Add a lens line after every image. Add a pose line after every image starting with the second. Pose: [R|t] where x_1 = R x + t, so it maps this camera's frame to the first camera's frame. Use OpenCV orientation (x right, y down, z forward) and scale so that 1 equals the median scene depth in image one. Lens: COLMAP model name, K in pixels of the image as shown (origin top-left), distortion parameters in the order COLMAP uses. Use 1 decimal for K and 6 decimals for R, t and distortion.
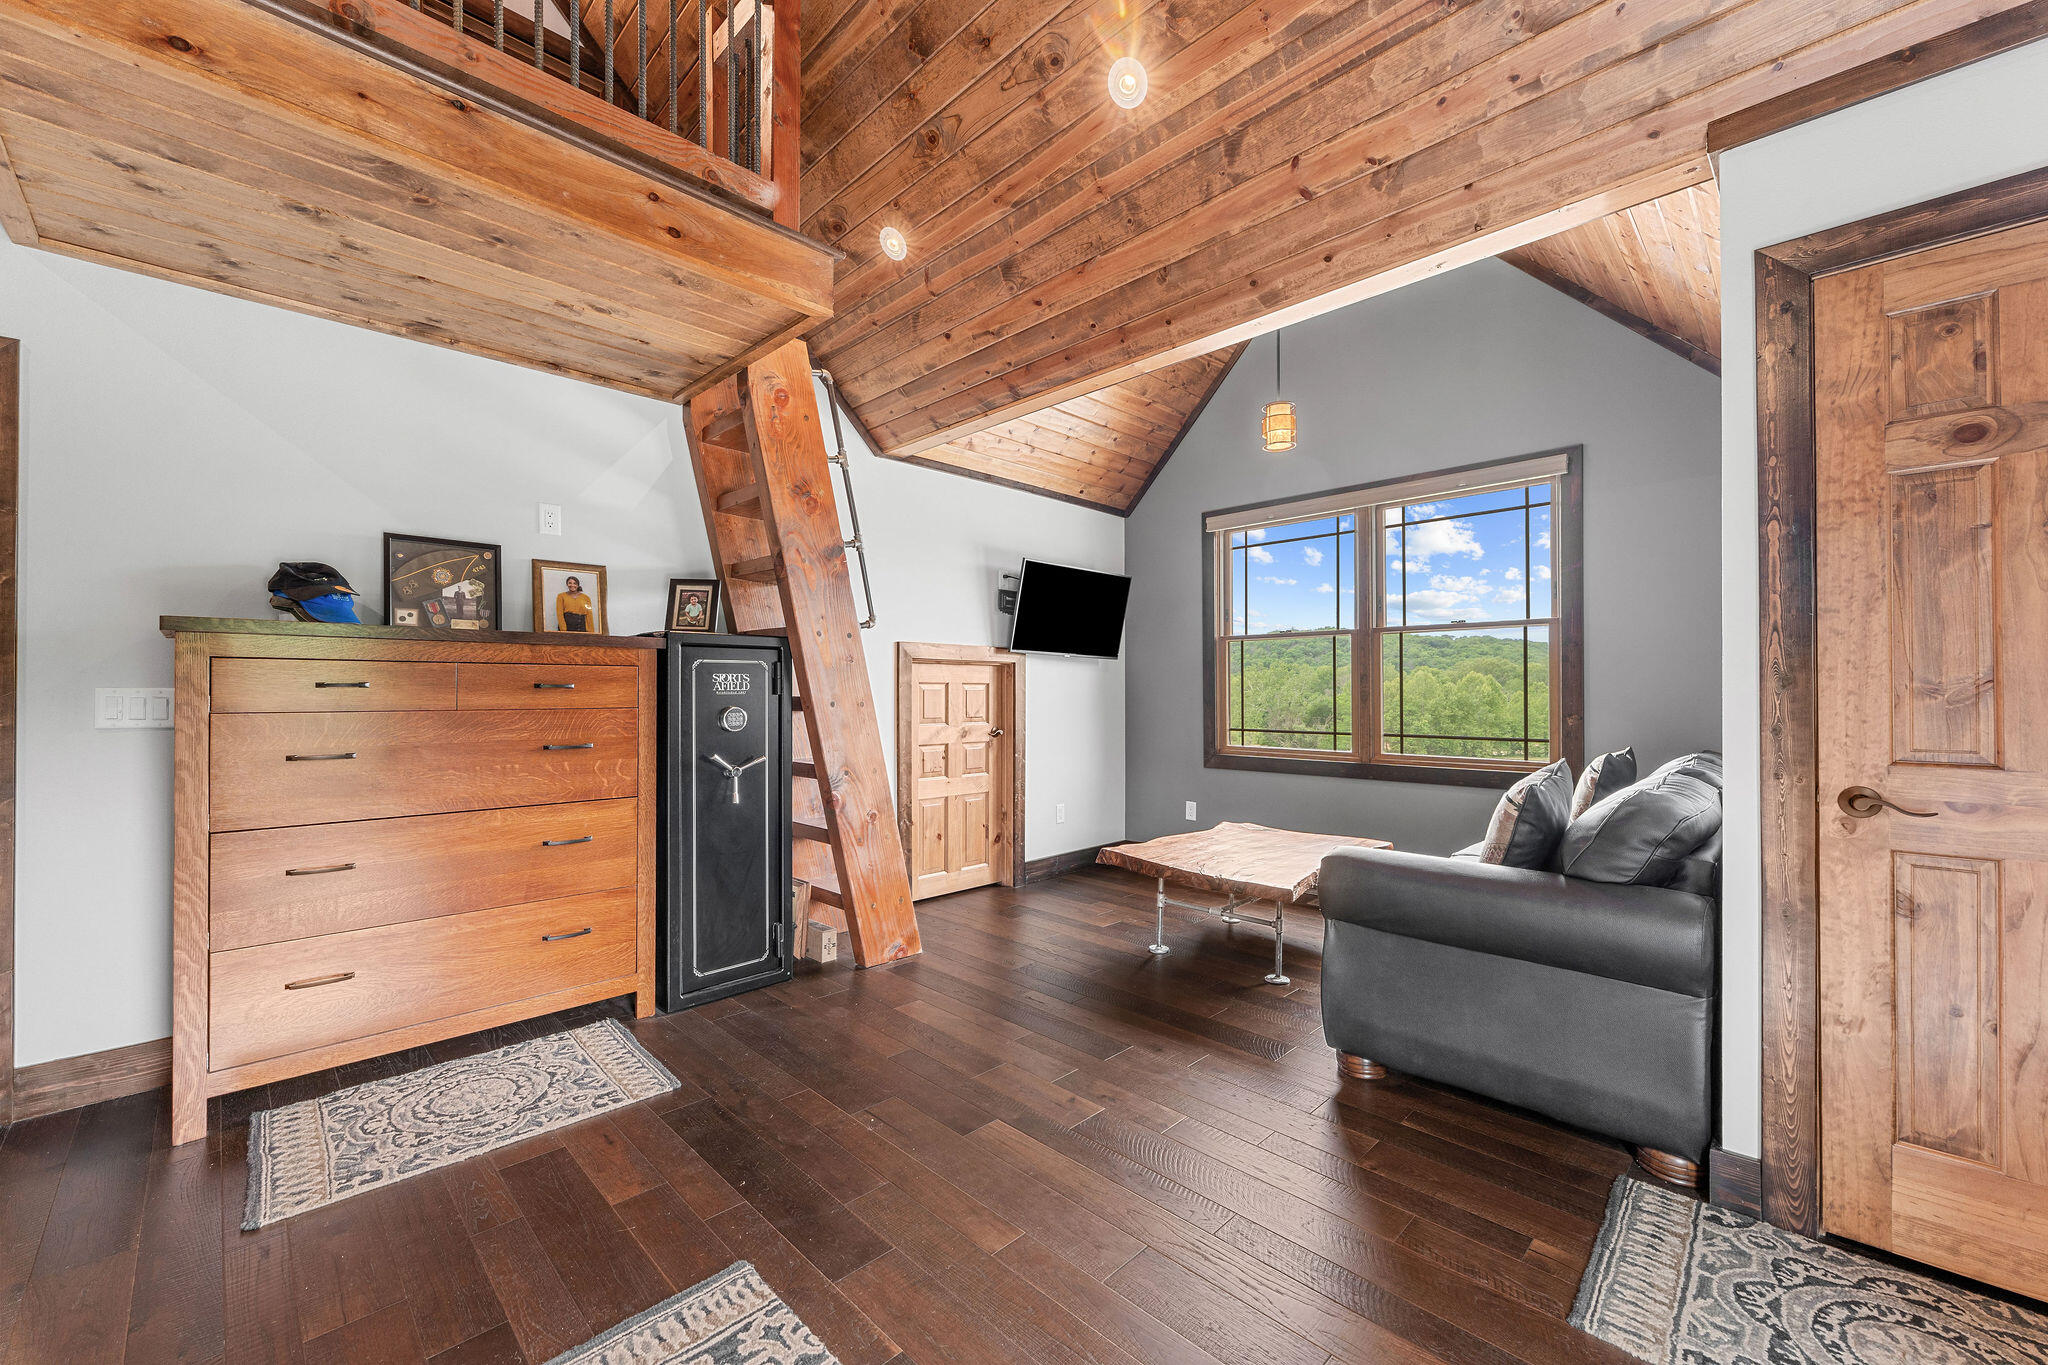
lens RADIAL K [[804.5, 0, 1018.9], [0, 804.5, 686.3], [0, 0, 1]] dist [-0.007683, -0.000435]
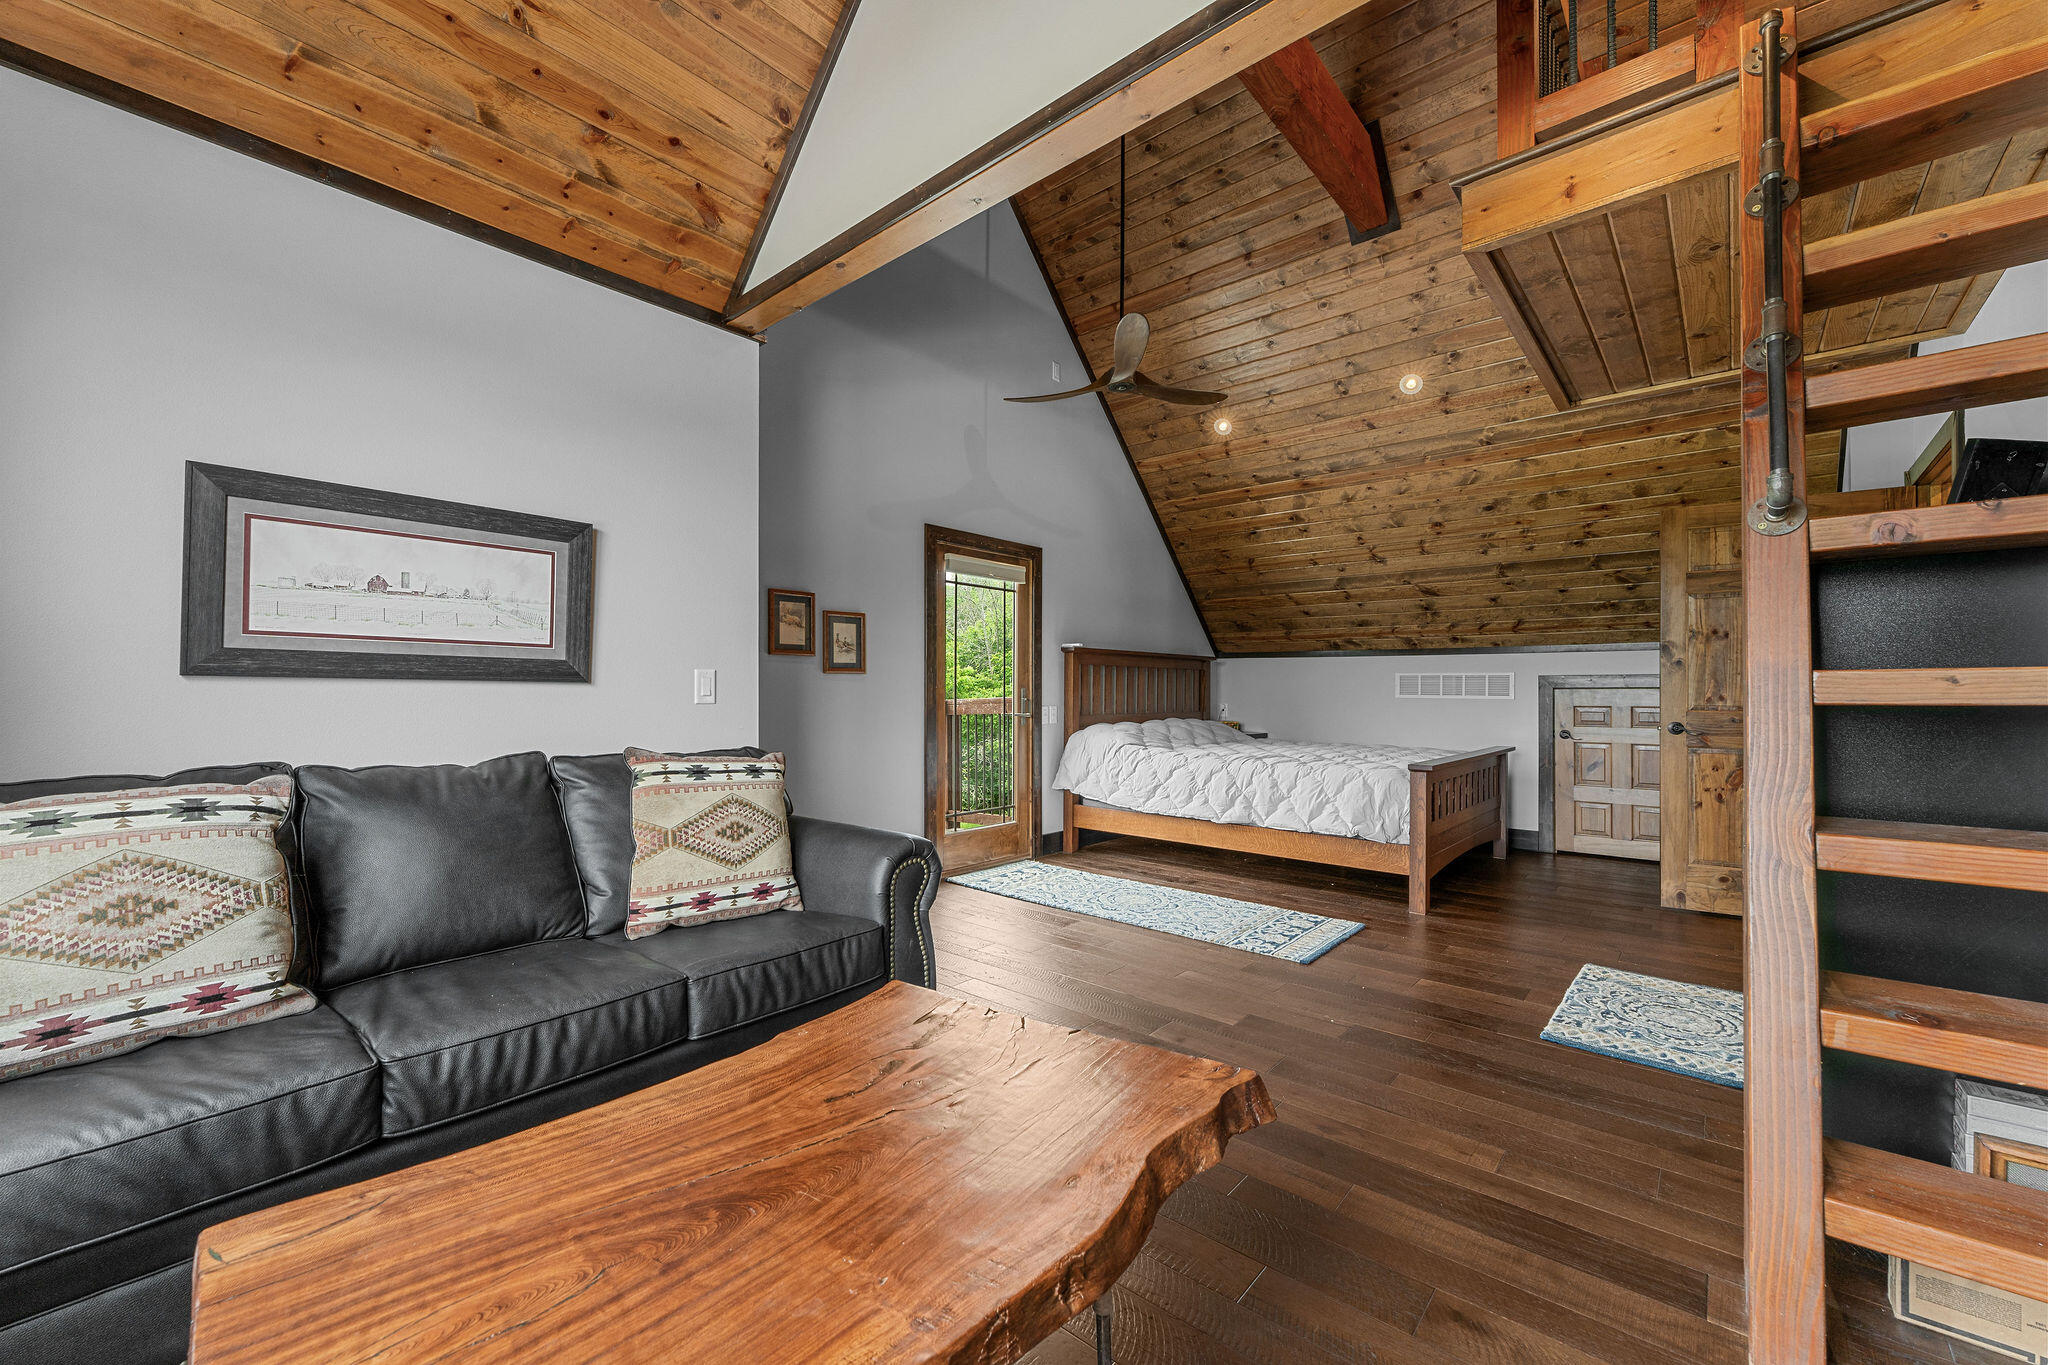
lens RADIAL K [[804.5, 0, 1015.8], [0, 804.5, 690.4], [0, 0, 1]] dist [-0.007683, -0.000435]
pose [[-0.998661, -0.001127, -0.051721, 0.164353], [-0.000269, 0.999862, -0.016602, 0.025892], [0.051733, -0.016566, -0.998524, 1.004112]]
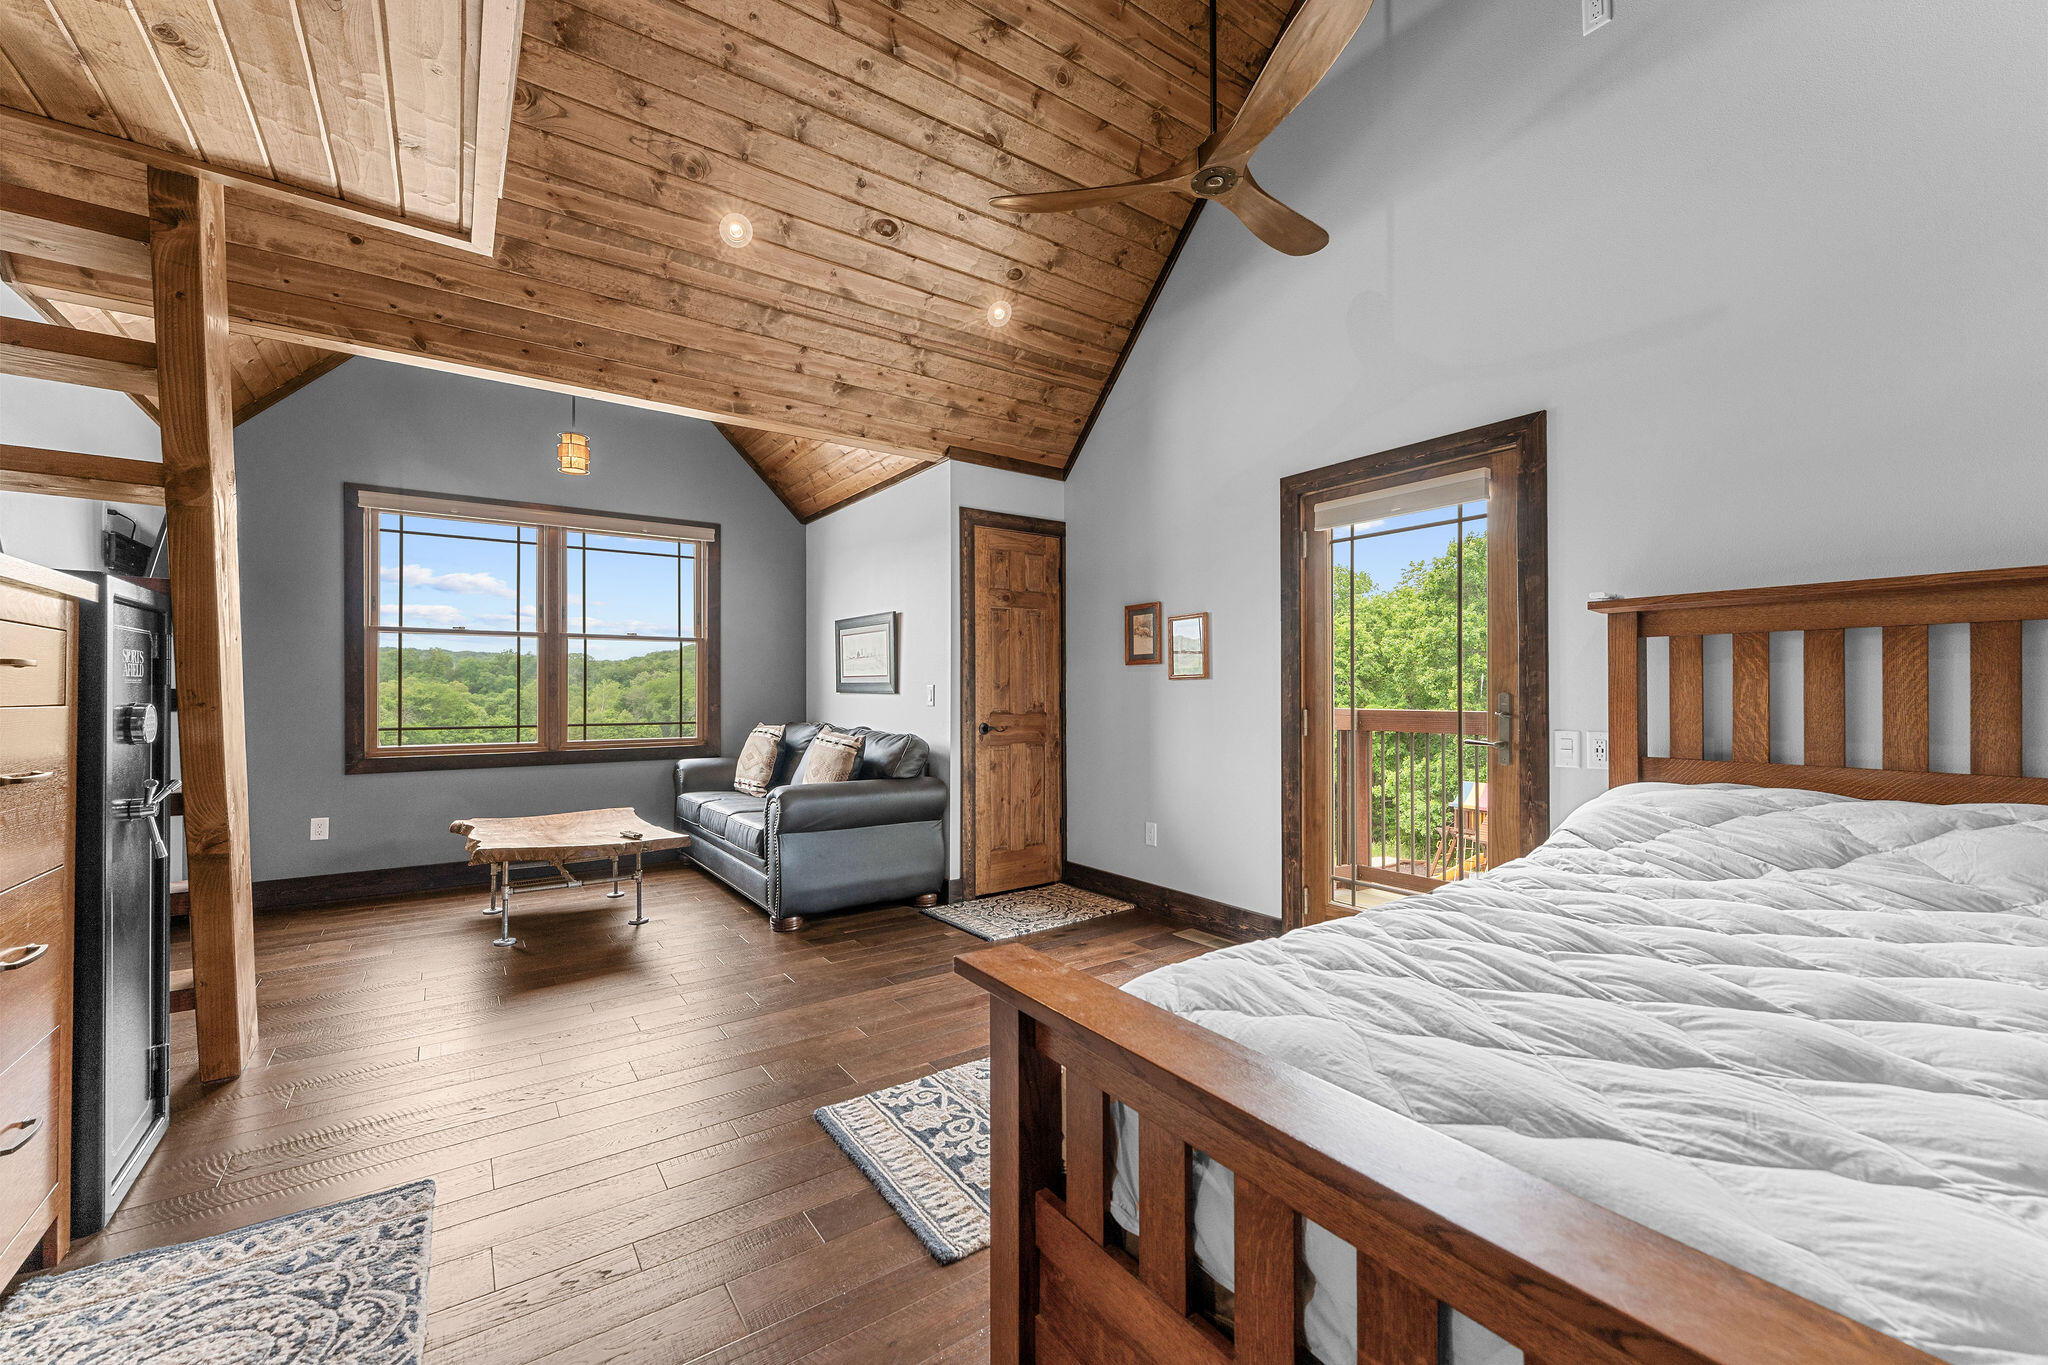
lens RADIAL K [[804.5, 0, 1027.1], [0, 804.5, 691.1], [0, 0, 1]] dist [-0.007683, -0.000435]
pose [[0.163783, -0.000564, 0.986496, -0.542566], [-0.007390, 0.999971, 0.001799, 0.004645], [-0.986469, -0.007585, 0.163774, 0.145946]]
